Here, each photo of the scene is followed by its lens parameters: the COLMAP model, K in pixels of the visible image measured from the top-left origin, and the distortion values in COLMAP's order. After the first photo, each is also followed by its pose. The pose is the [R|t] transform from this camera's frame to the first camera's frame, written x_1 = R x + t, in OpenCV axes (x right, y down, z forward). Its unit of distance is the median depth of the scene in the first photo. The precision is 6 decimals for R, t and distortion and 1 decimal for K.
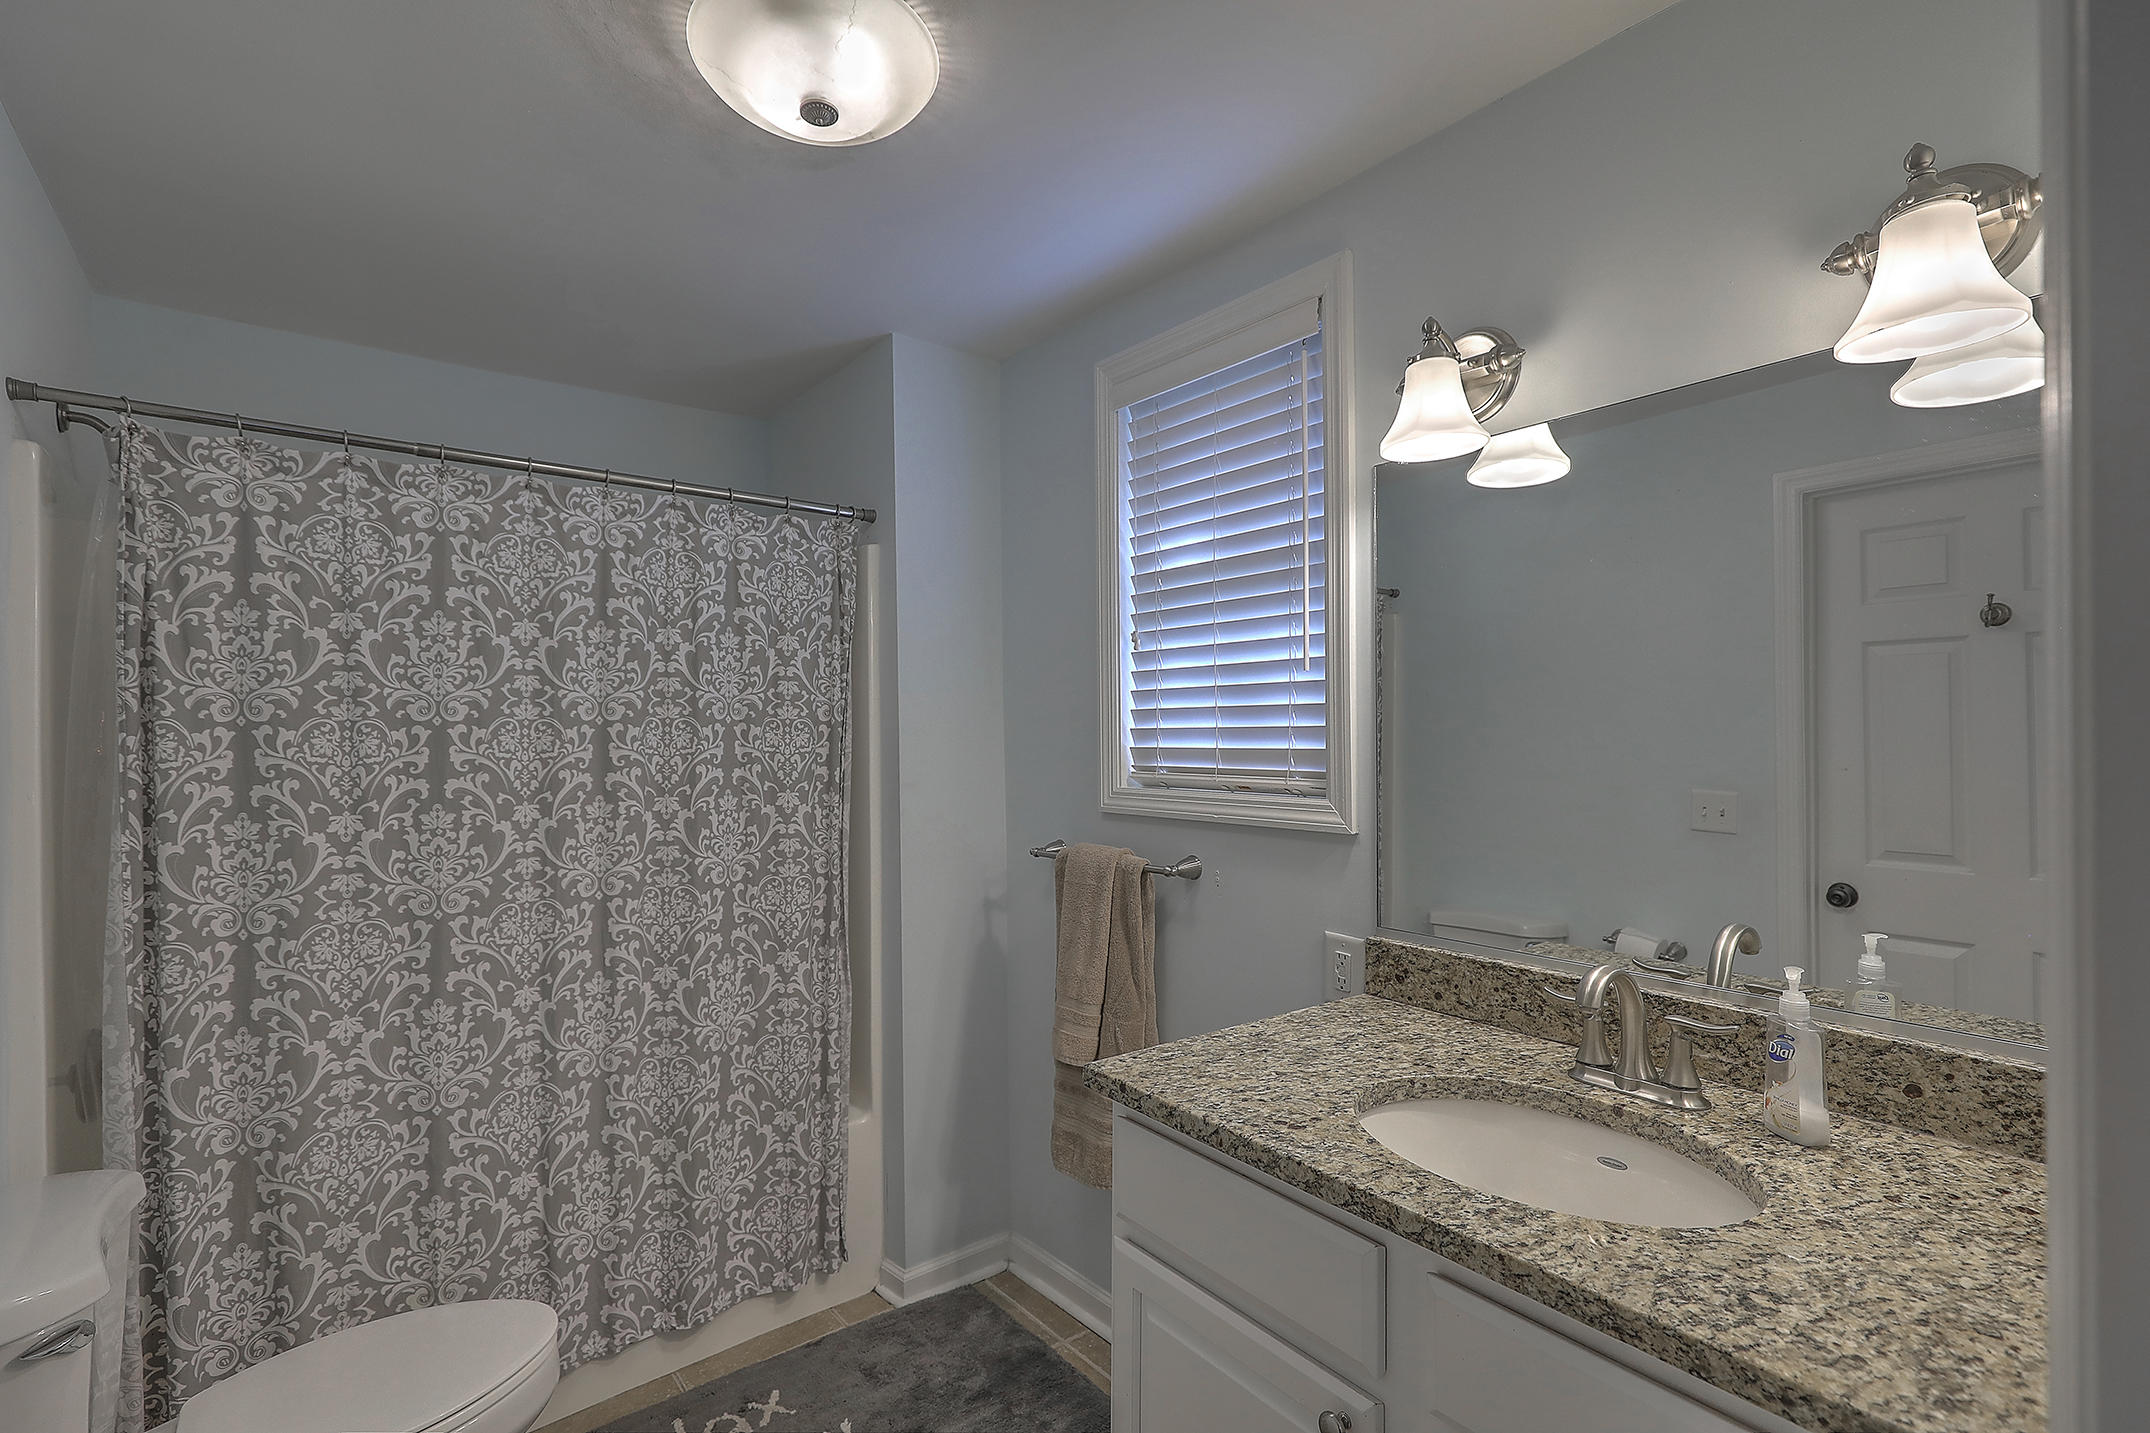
lens RADIAL K [[979.4, 0, 1069.2], [0, 979.4, 714.7], [0, 0, 1]] dist [0.003625, 0.000233]
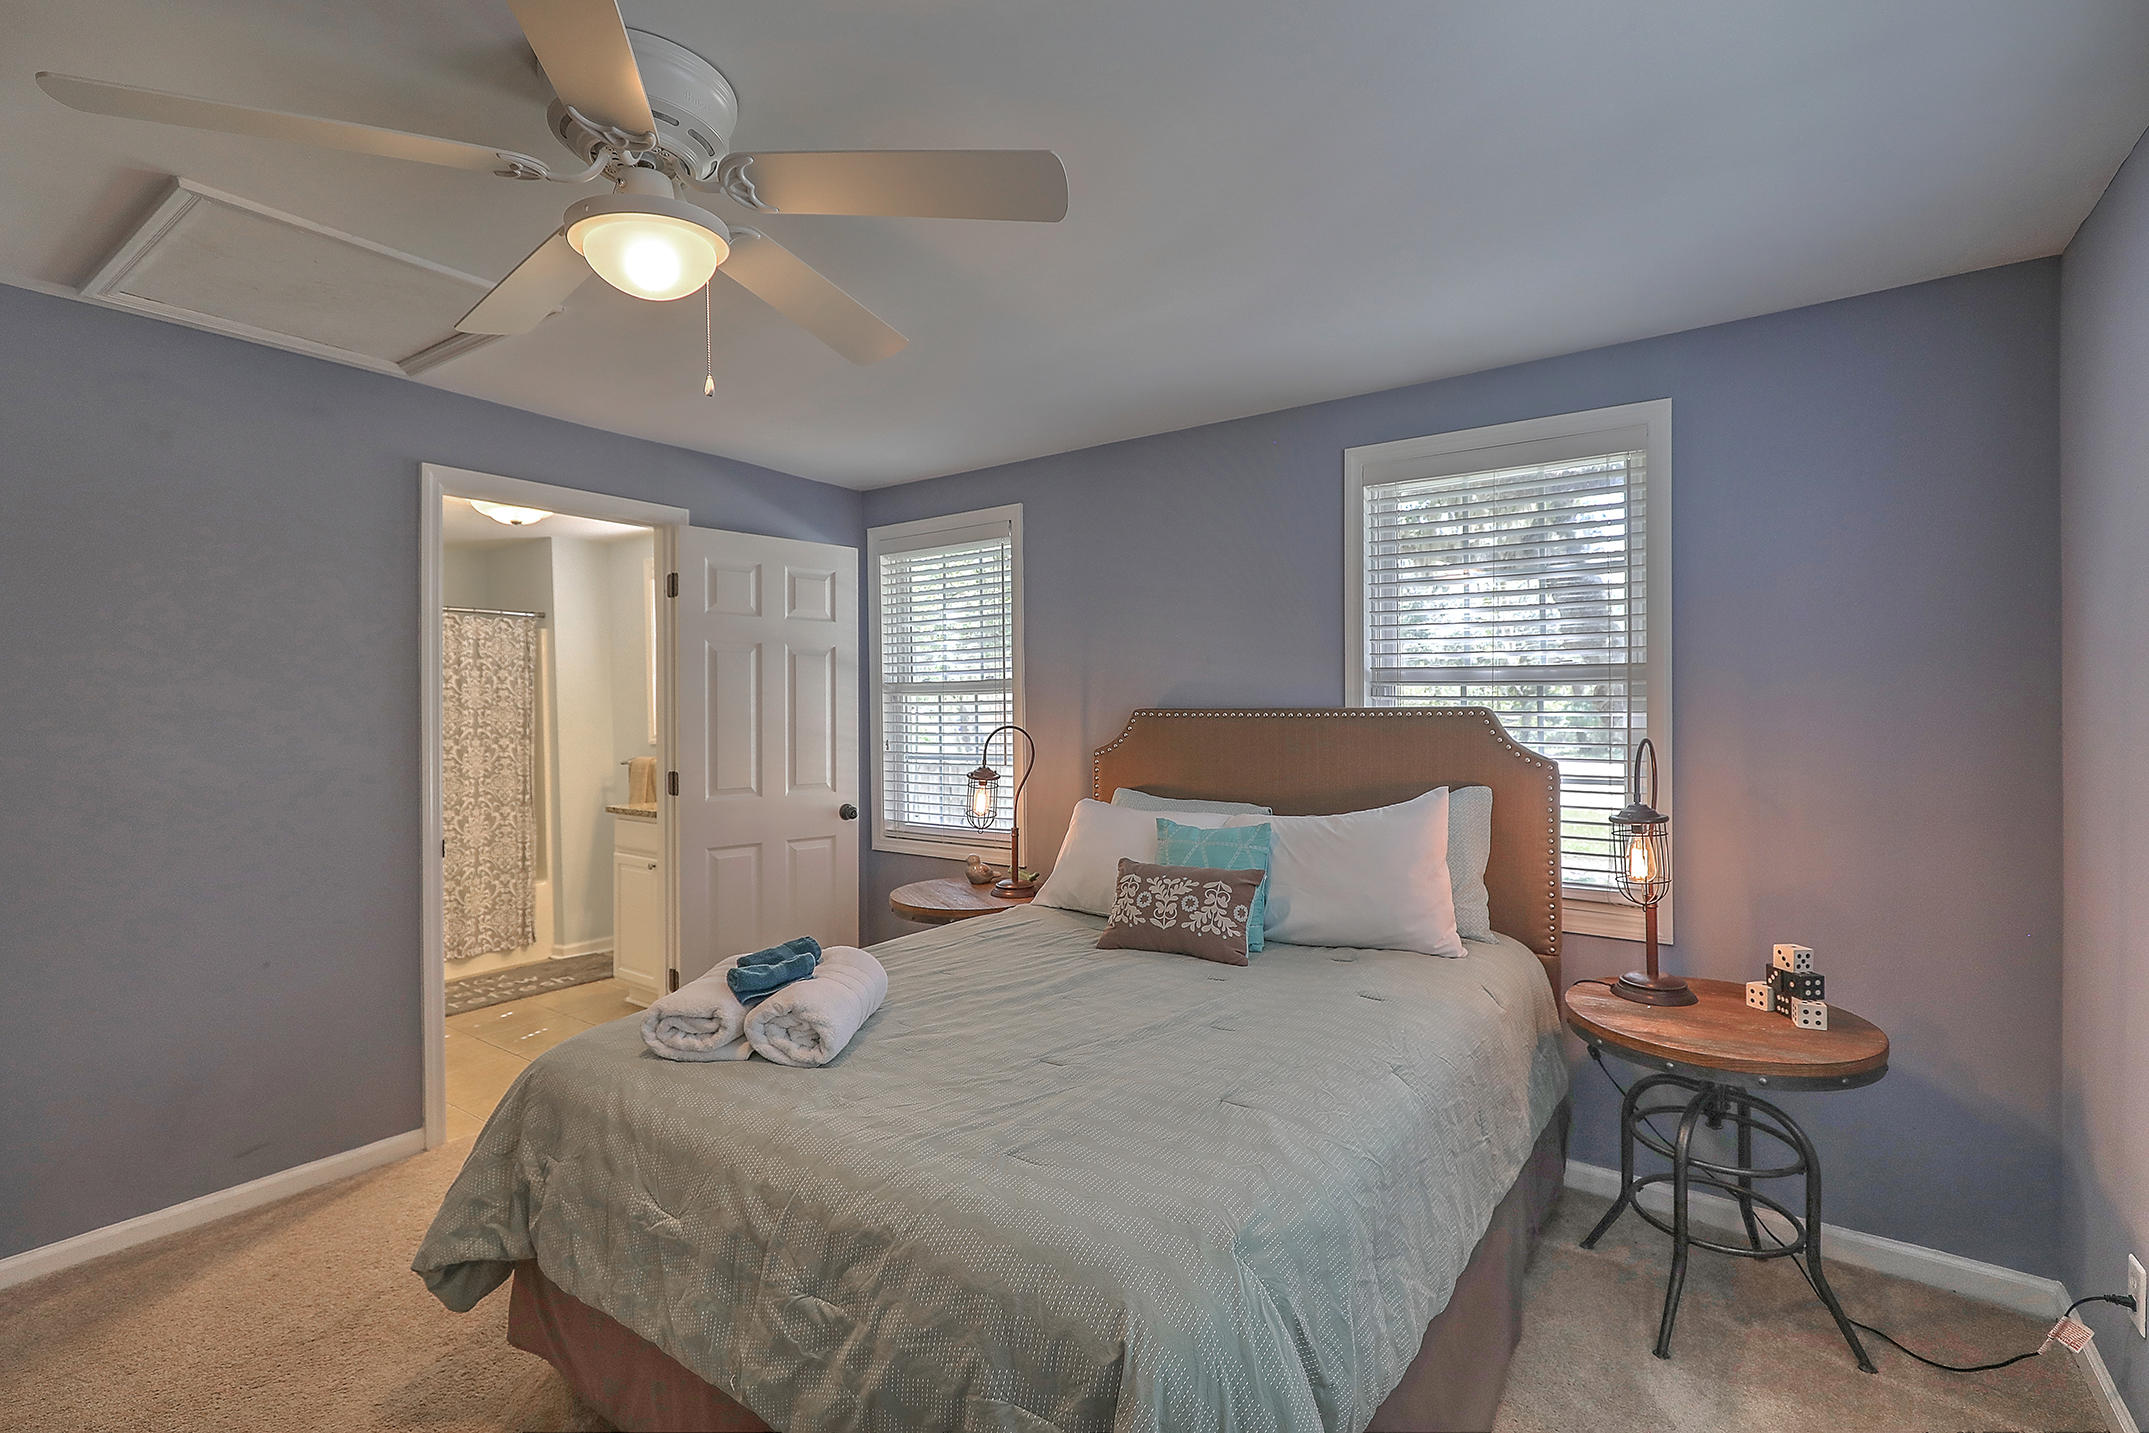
lens RADIAL K [[978.9, 0, 1083.1], [0, 978.9, 712.9], [0, 0, 1]] dist [0.003625, 0.000233]
pose [[0.960018, -0.007657, 0.279835, 0.378027], [0.000340, 0.999657, 0.026188, -0.041601], [-0.279940, -0.025046, 0.959691, -1.602998]]
